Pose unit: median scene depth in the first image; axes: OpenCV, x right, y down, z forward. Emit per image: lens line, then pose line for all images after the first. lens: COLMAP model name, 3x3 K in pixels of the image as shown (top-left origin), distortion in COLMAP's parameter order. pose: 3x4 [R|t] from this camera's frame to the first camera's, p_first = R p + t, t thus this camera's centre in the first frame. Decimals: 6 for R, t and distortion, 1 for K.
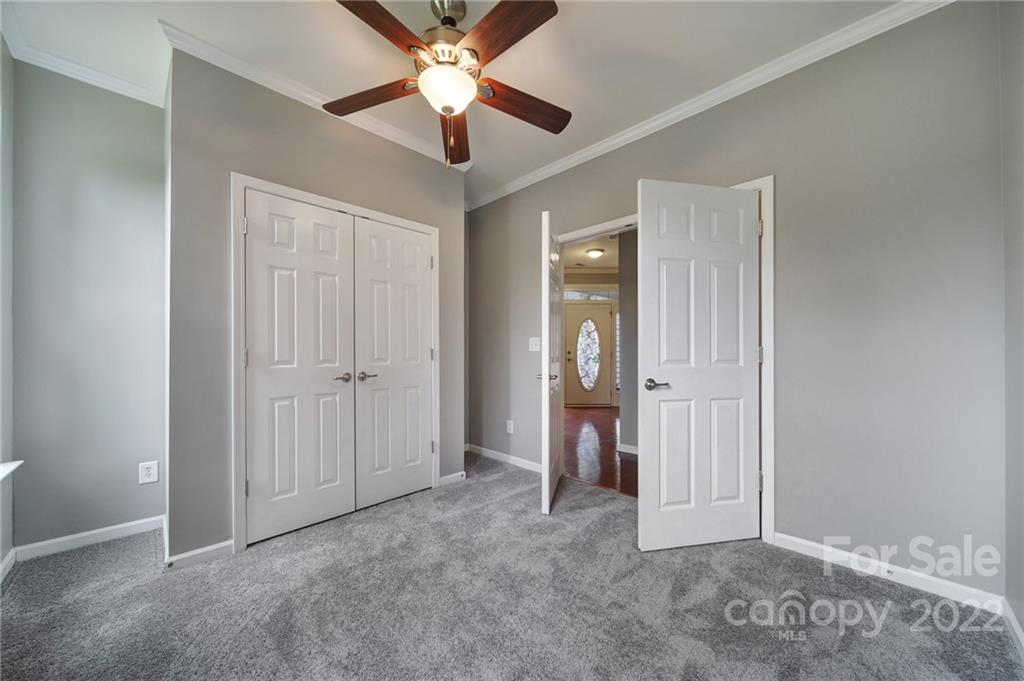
lens RADIAL K [[363.3, 0, 511.3], [0, 363.3, 349.7], [0, 0, 1]] dist [-0.001291, -0.000471]
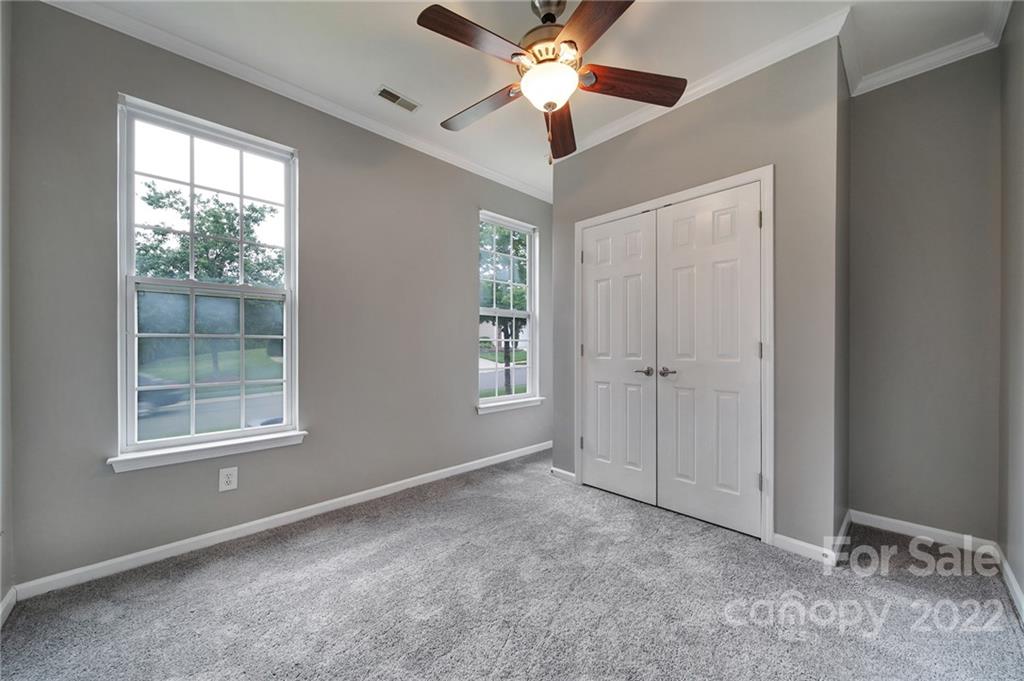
lens RADIAL K [[363.3, 0, 496.8], [0, 363.3, 342.4], [0, 0, 1]] dist [-0.001291, -0.000471]
pose [[-0.023298, -0.002681, -0.999725, 0.905508], [0.011625, 0.999928, -0.002953, -0.011296], [0.999661, -0.011691, -0.023265, 0.925700]]
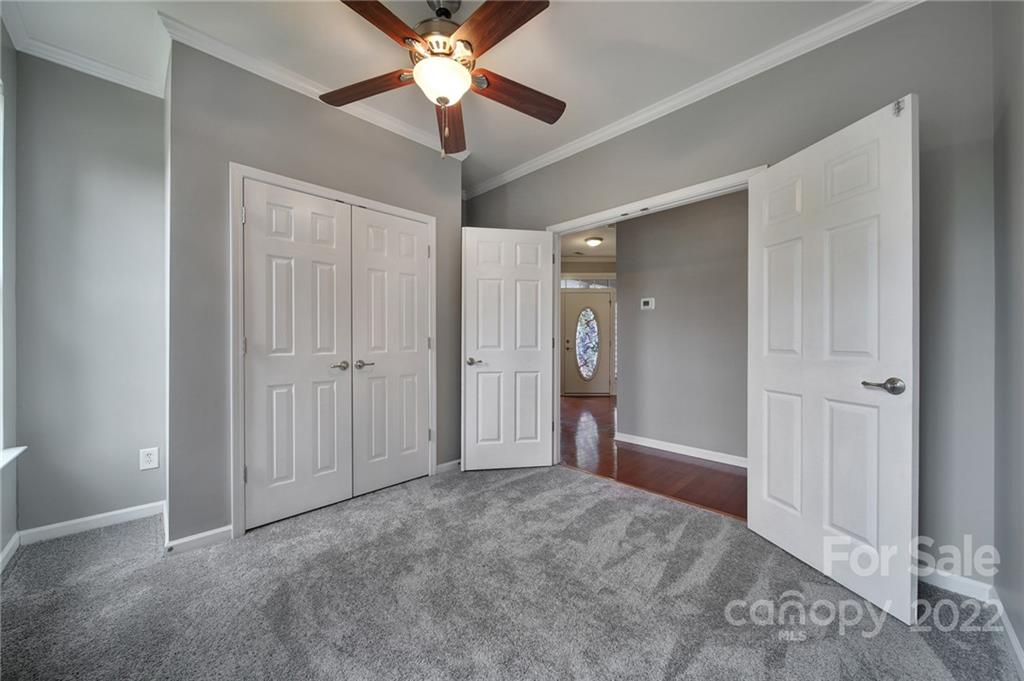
lens RADIAL K [[363.3, 0, 507.2], [0, 363.3, 339.8], [0, 0, 1]] dist [-0.001291, -0.000471]
pose [[0.999972, 0.002490, -0.007010, 0.011233], [-0.002462, 0.999989, 0.003942, -0.000411], [0.007019, -0.003924, 0.999968, -0.008982]]
